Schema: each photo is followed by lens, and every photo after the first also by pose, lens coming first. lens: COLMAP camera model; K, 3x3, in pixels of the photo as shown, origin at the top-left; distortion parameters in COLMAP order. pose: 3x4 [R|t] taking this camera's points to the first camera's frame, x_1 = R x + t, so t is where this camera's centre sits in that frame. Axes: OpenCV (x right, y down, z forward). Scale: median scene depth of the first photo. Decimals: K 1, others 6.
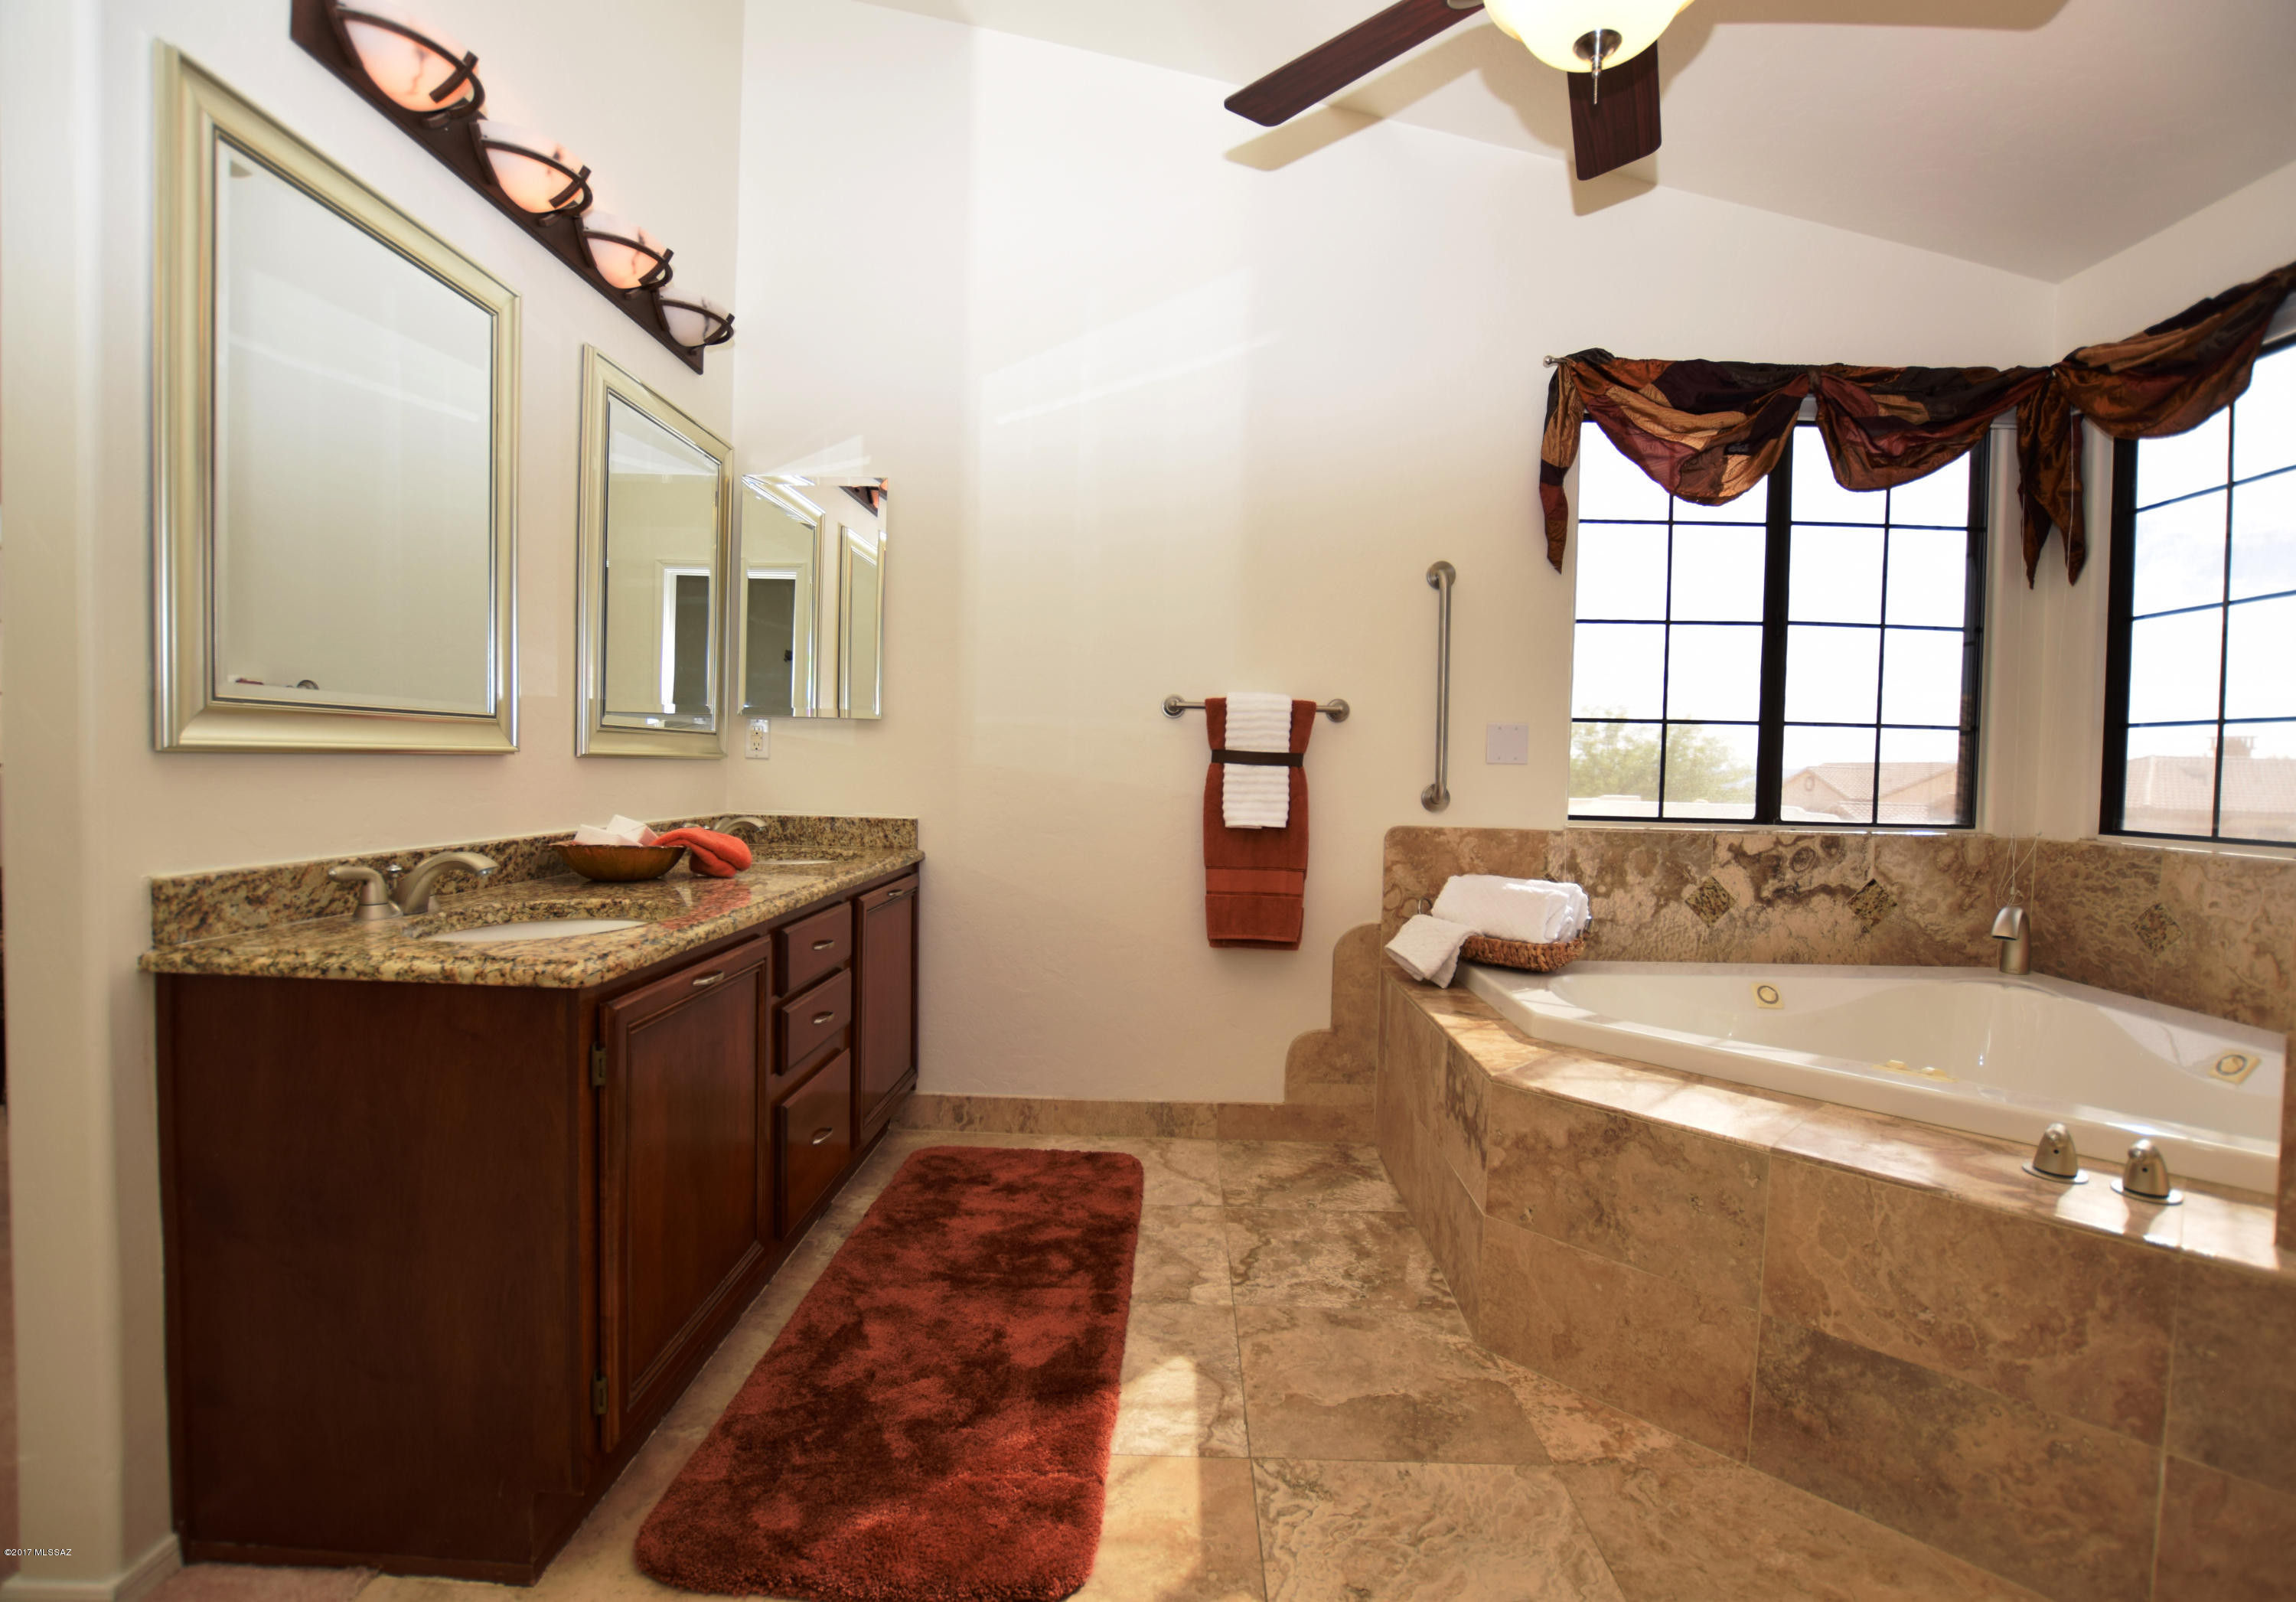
lens RADIAL K [[1053.2, 0, 1158.5], [0, 1053.2, 798.0], [0, 0, 1]] dist [-0.006190, -0.000459]
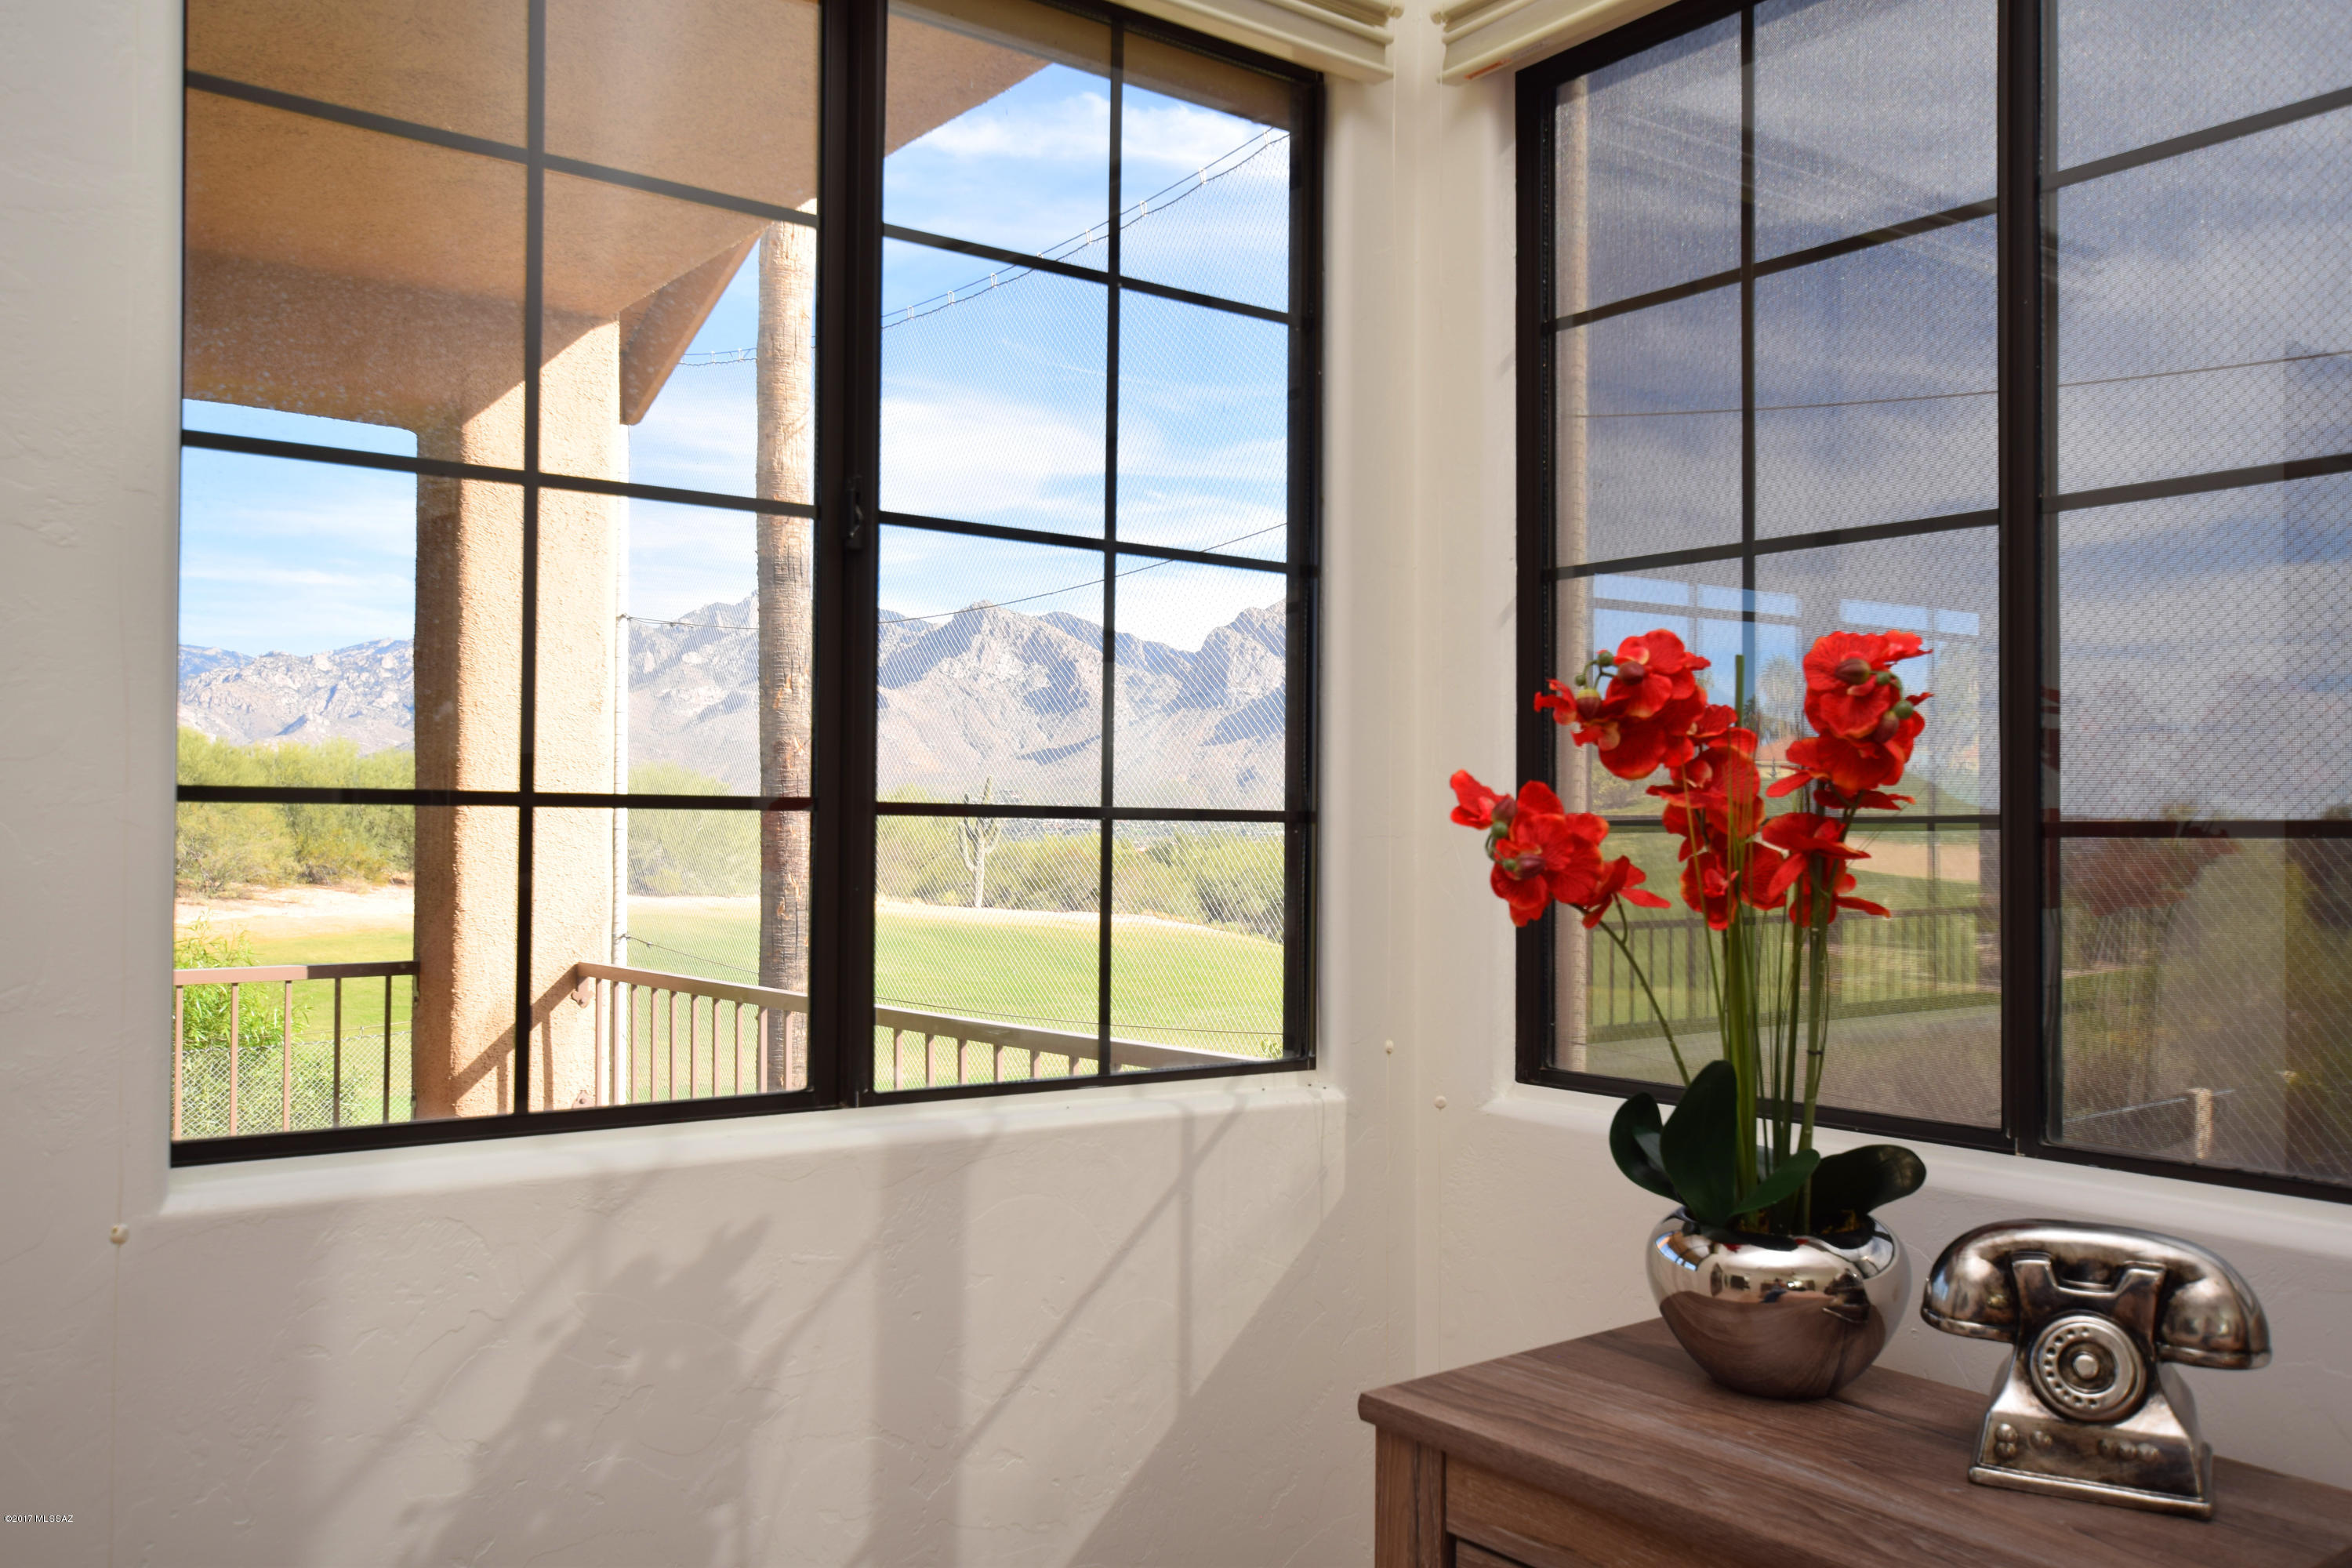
lens RADIAL K [[1937.2, 0, 1175.2], [0, 1937.2, 792.2], [0, 0, 1]] dist [0.001344, 0.000336]
pose [[0.803350, -0.001243, 0.595505, 0.323953], [0.029381, 0.998863, -0.037551, -0.053025], [-0.594781, 0.047663, 0.802473, 0.474739]]
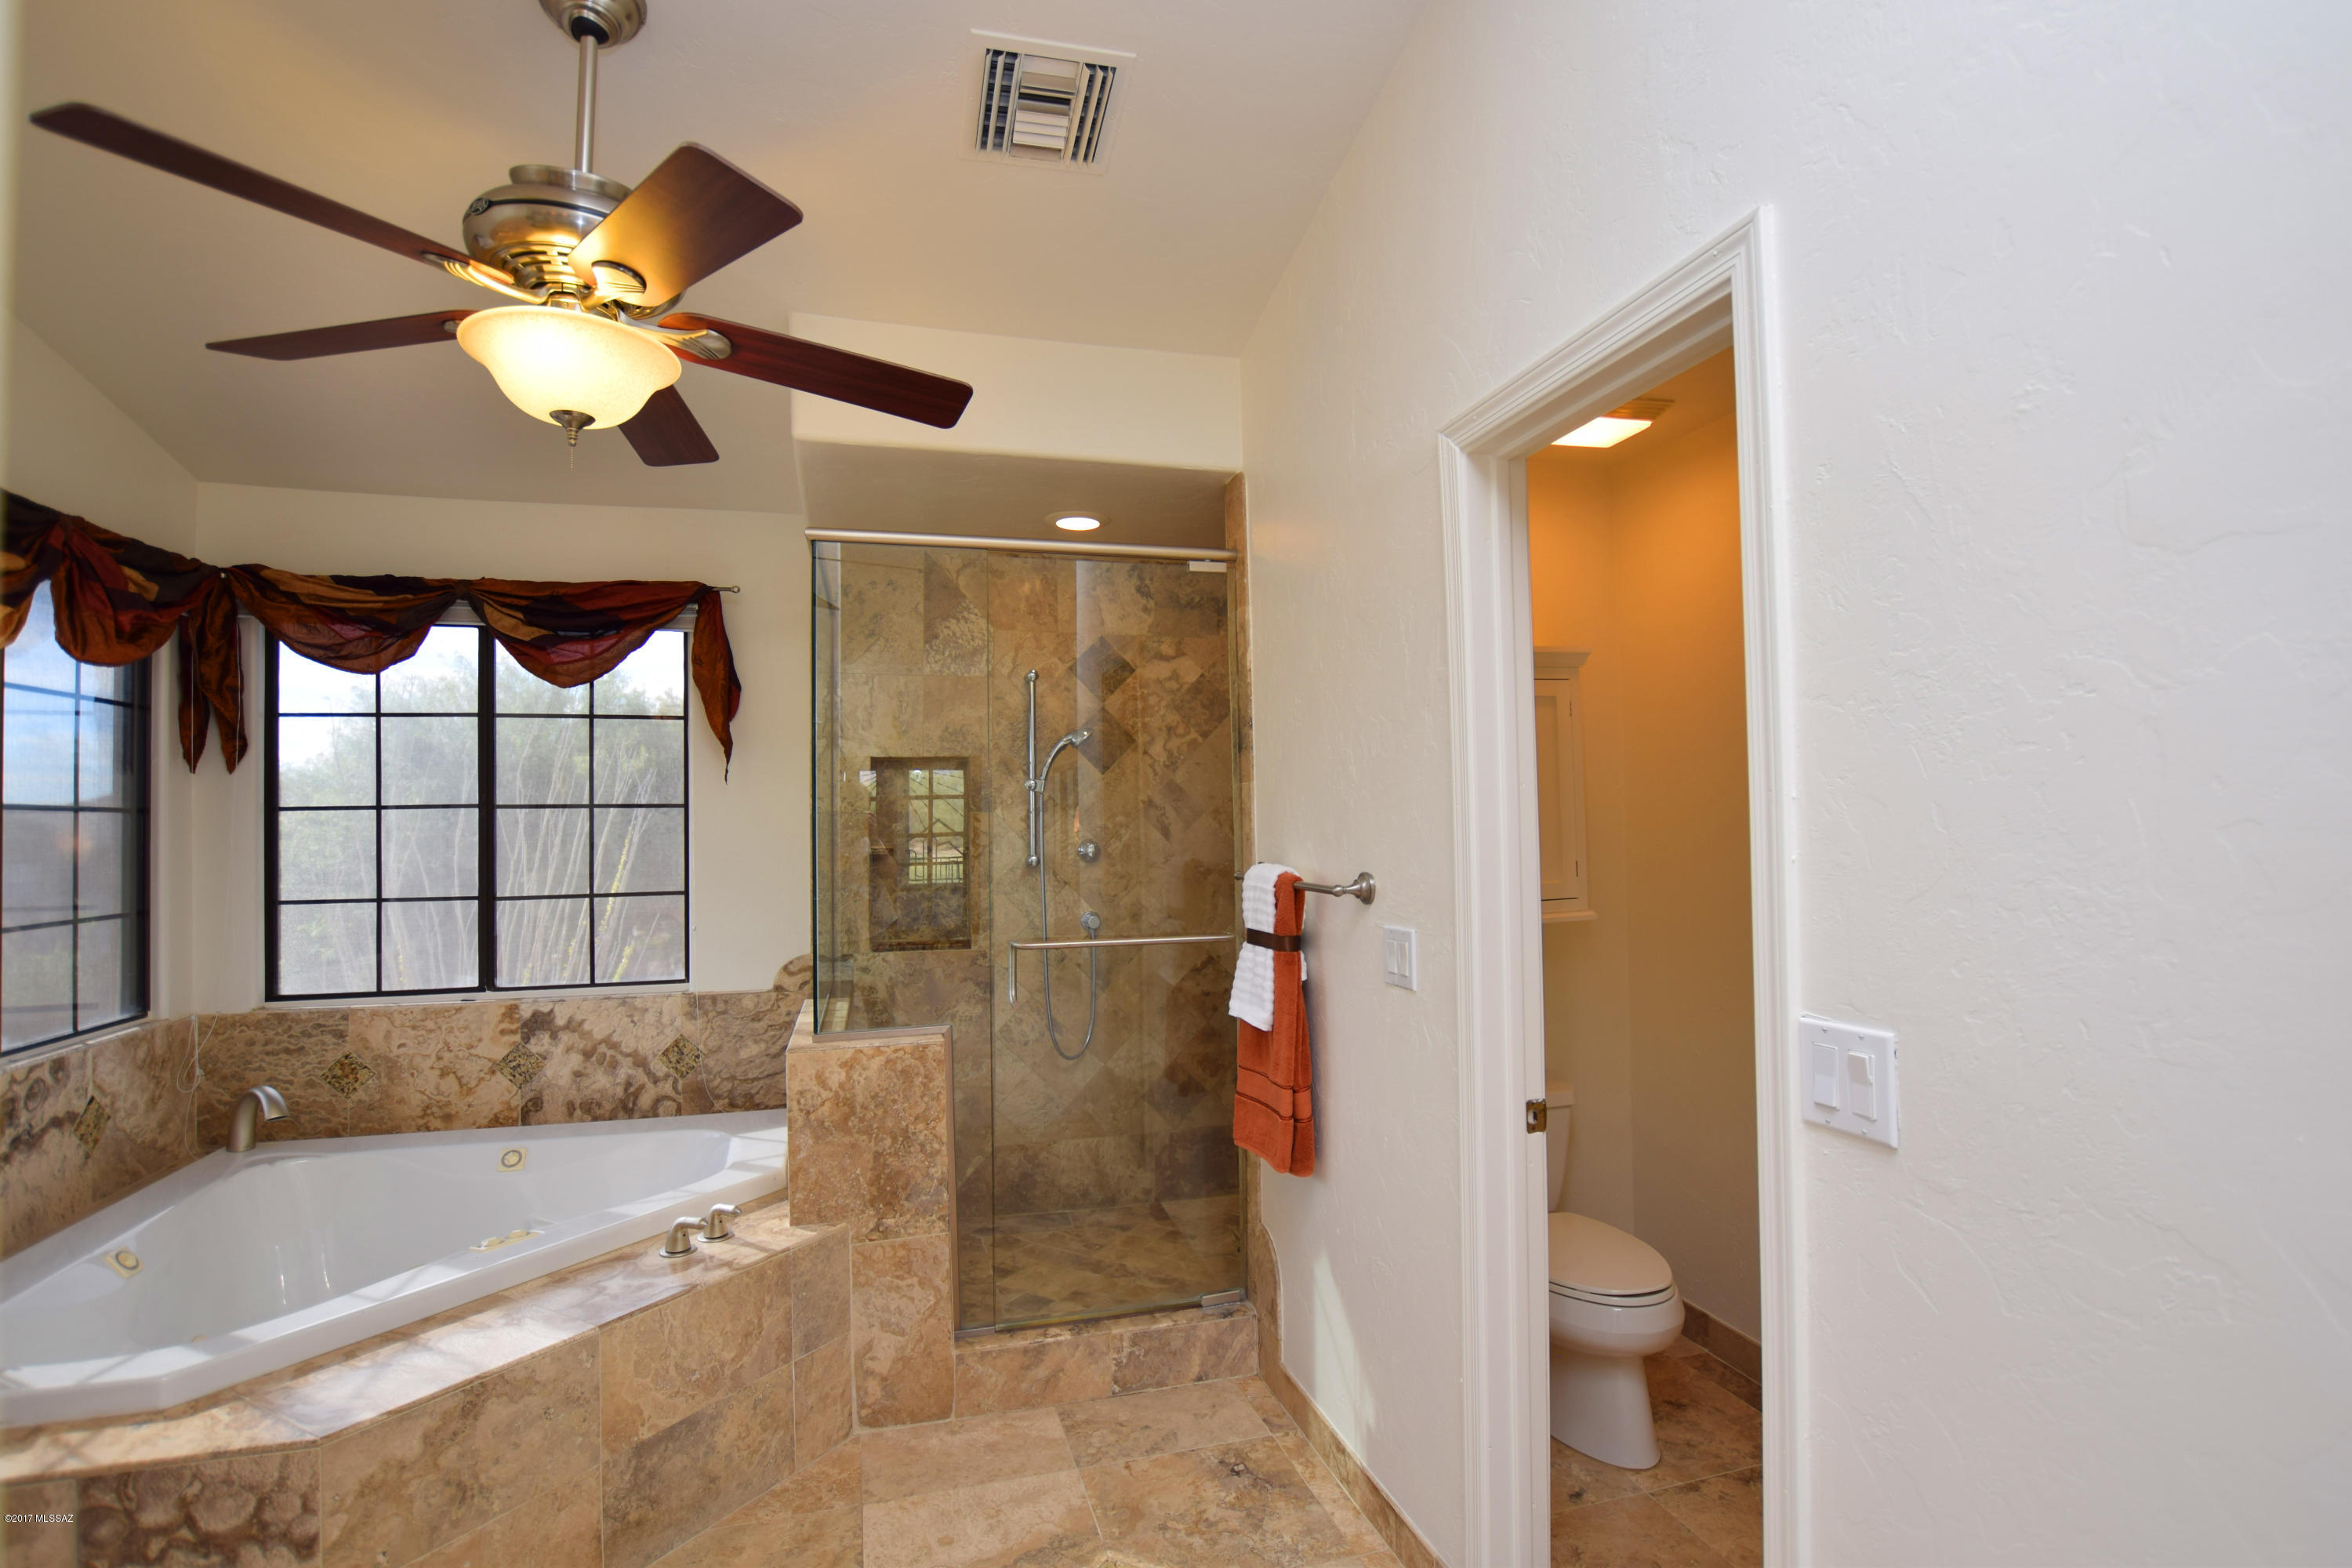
lens RADIAL K [[1144.4, 0, 1172.9], [0, 1144.4, 786.7], [0, 0, 1]] dist [-0.004613, -0.001296]
pose [[-0.266225, 0.002439, 0.963908, -0.549168], [0.035752, 0.999334, 0.007346, -0.177586], [-0.963248, 0.036417, -0.266135, 0.414296]]
